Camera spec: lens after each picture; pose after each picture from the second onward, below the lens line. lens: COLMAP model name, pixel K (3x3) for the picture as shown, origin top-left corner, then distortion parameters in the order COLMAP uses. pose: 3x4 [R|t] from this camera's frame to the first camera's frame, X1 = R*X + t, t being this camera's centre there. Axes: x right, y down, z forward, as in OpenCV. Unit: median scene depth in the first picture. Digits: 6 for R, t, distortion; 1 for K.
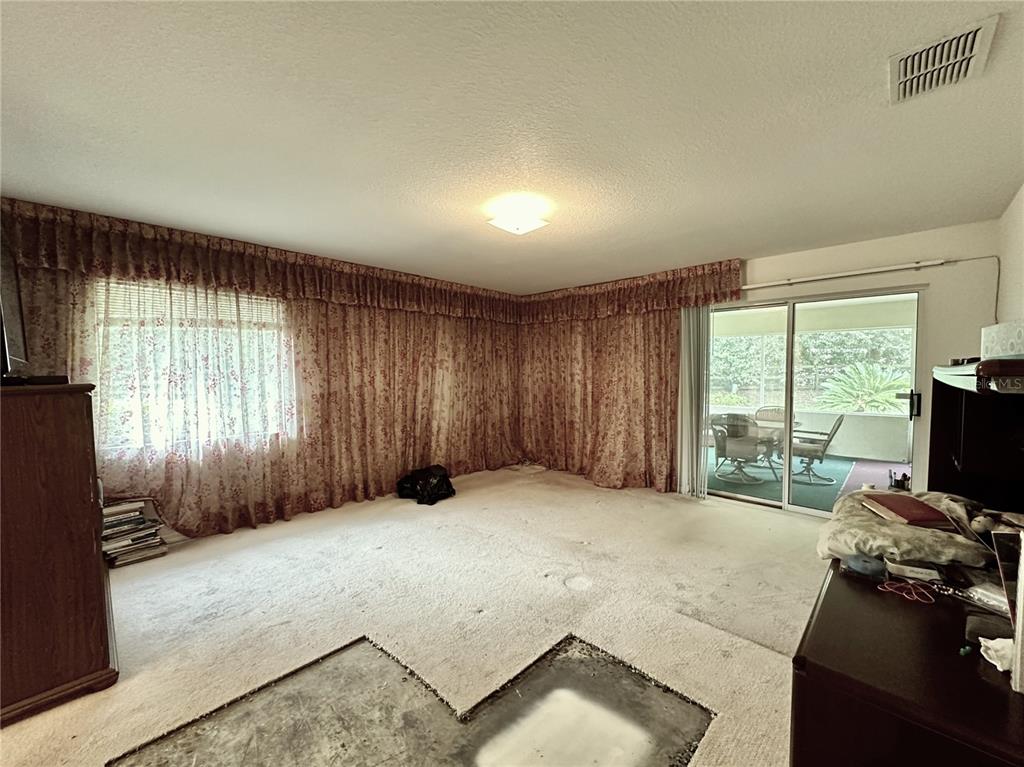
lens RADIAL K [[404.5, 0, 512.6], [0, 404.5, 384.9], [0, 0, 1]] dist [0.000122, 0.000012]
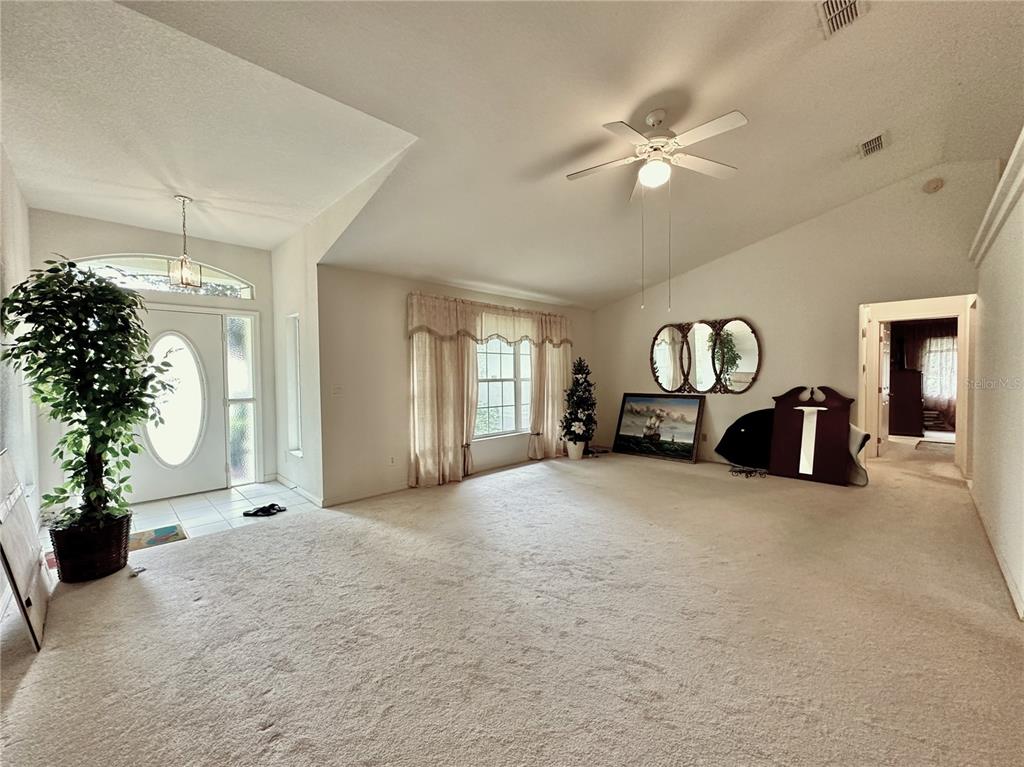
lens RADIAL K [[404.5, 0, 512.8], [0, 404.5, 379.7], [0, 0, 1]] dist [0.000122, 0.000012]
pose [[-0.034097, 0.022760, -0.999159, 2.146198], [-0.031571, 0.999217, 0.023839, 0.080995], [0.998920, 0.032358, -0.033352, -2.020593]]
